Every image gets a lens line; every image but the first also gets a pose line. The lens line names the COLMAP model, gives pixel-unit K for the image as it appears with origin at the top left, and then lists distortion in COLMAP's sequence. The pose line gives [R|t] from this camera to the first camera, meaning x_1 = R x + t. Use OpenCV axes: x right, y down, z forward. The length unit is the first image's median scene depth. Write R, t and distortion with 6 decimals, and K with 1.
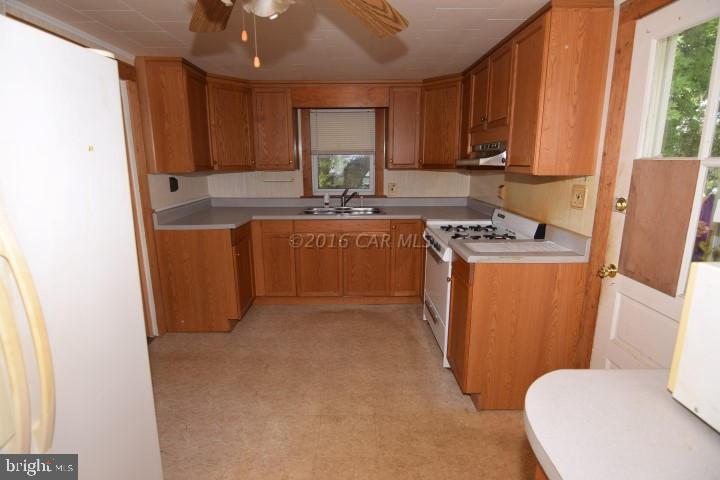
lens RADIAL K [[354.6, 0, 356.8], [0, 354.6, 232.7], [0, 0, 1]] dist [-0.026263, -0.000881]
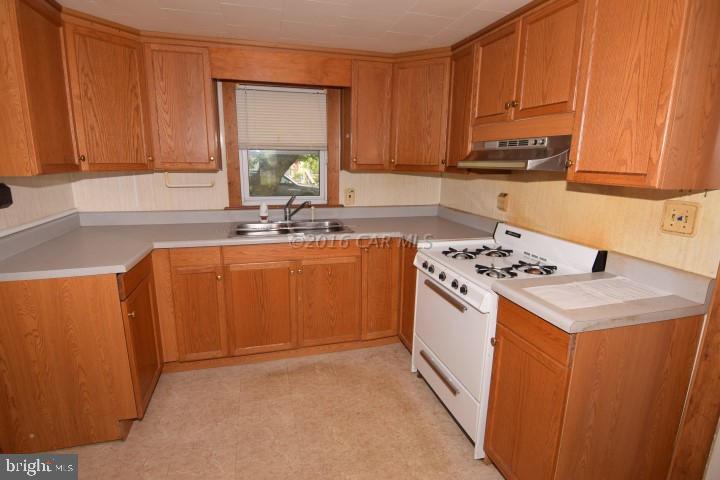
lens RADIAL K [[354.6, 0, 356.8], [0, 354.6, 232.7], [0, 0, 1]] dist [-0.026263, -0.000881]
pose [[0.964419, -0.036163, 0.261893, -0.101900], [0.034087, 0.999341, 0.012469, -0.058380], [-0.262171, -0.003098, 0.965016, 0.279542]]
